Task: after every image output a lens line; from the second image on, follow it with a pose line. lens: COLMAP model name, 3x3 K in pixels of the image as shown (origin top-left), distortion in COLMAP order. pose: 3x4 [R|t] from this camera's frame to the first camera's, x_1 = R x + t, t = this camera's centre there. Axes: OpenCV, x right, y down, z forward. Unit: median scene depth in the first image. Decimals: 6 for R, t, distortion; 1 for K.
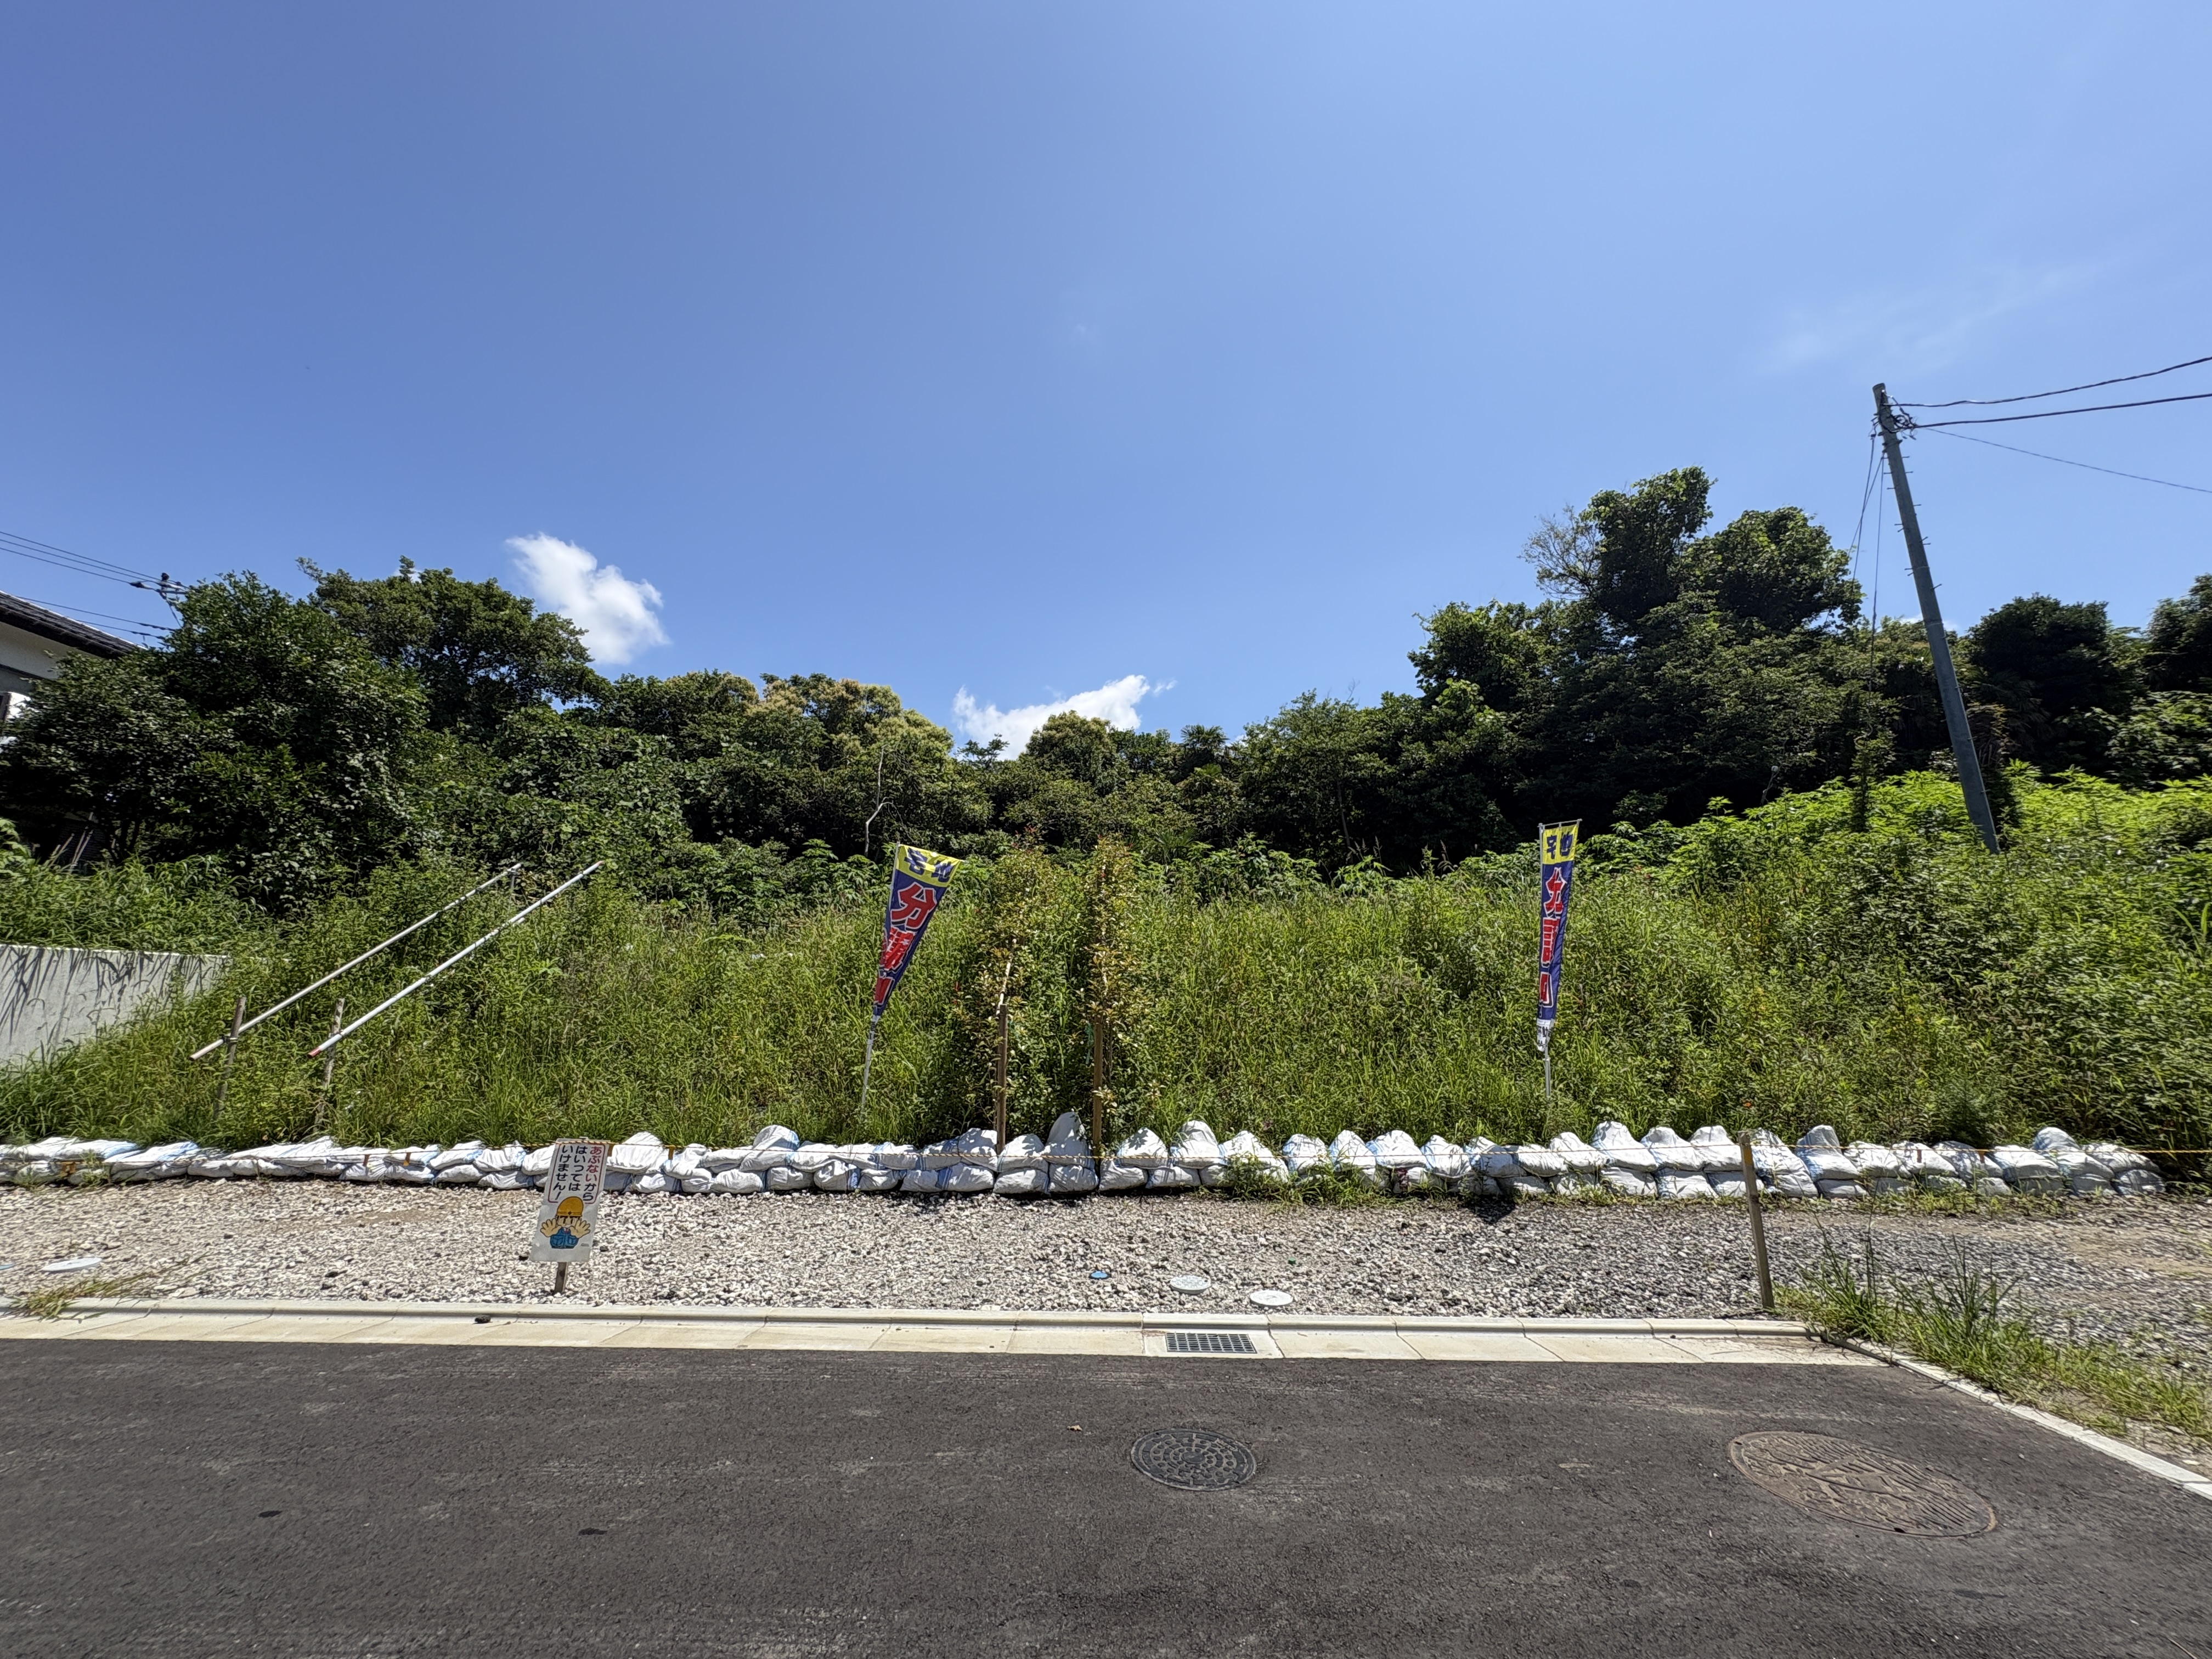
lens RADIAL K [[883.3, 0, 1111.3], [0, 883.3, 817.8], [0, 0, 1]] dist [0.003424, 0.000474]
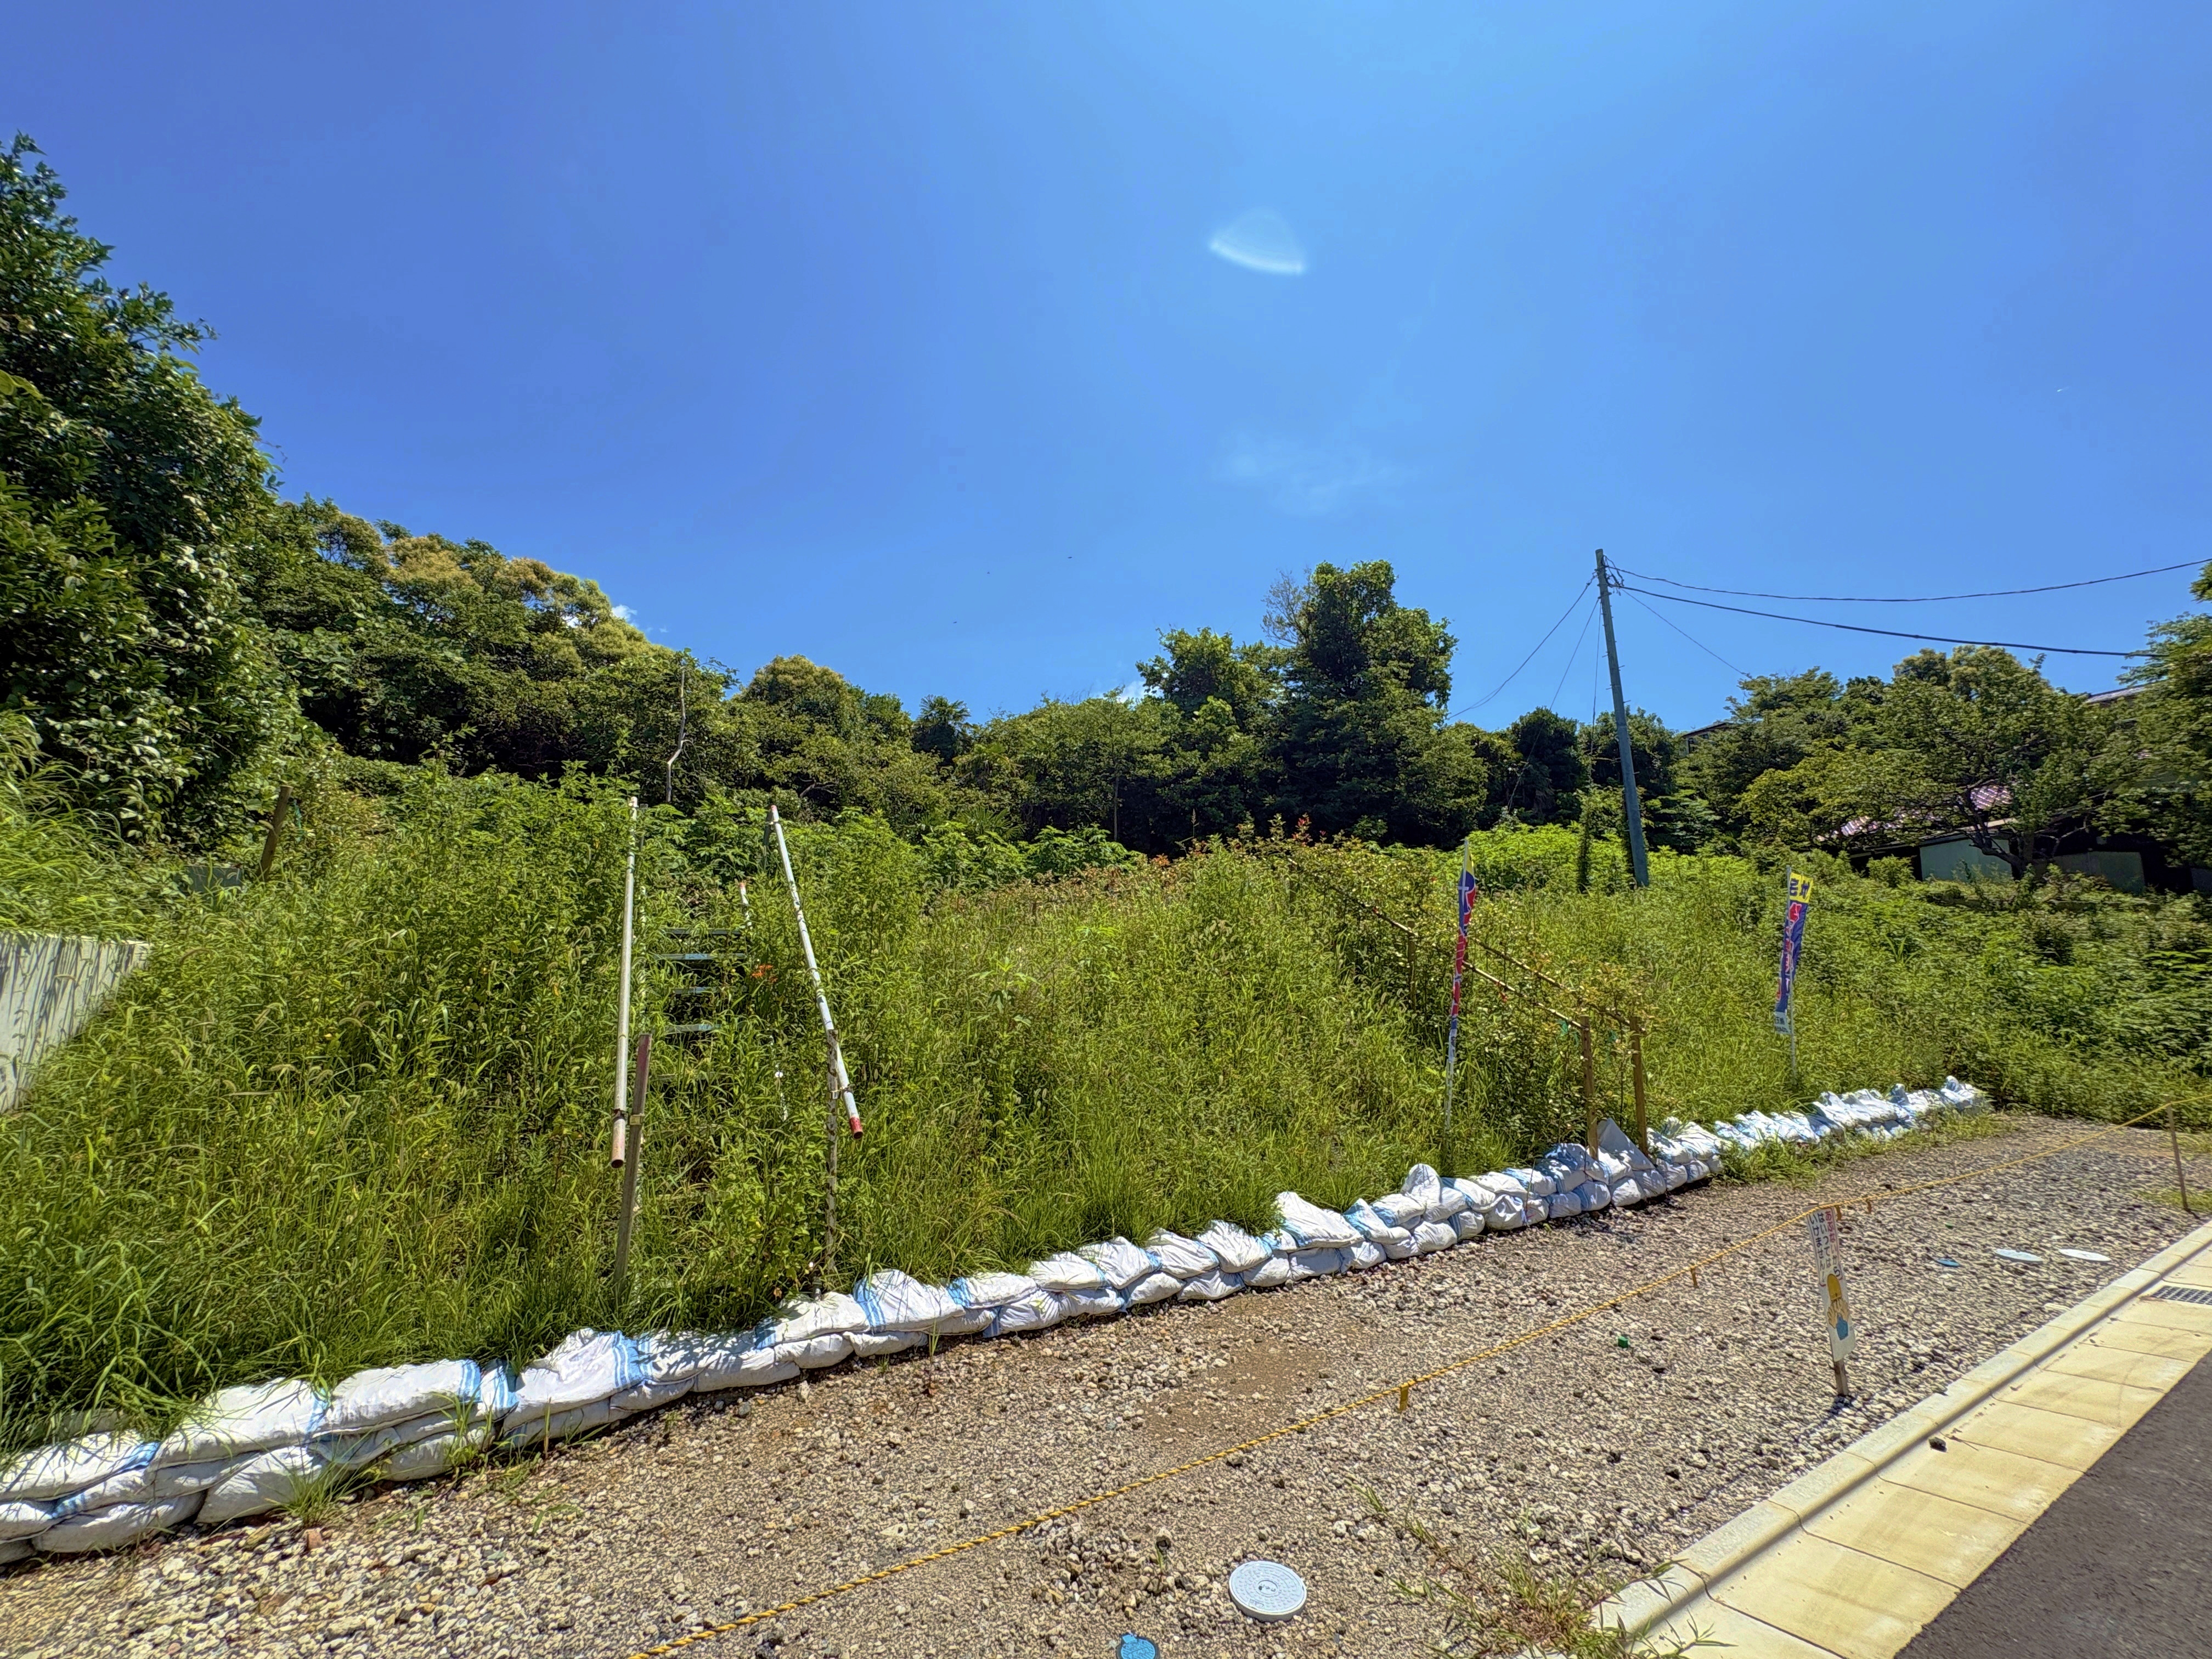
lens RADIAL K [[883.3, 0, 1111.3], [0, 883.3, 817.8], [0, 0, 1]] dist [0.003424, 0.000474]
pose [[0.842299, 0.093581, 0.530825, -1.095161], [-0.105339, 0.994403, -0.008158, 0.055732], [-0.528617, -0.049045, 0.847442, 0.449443]]
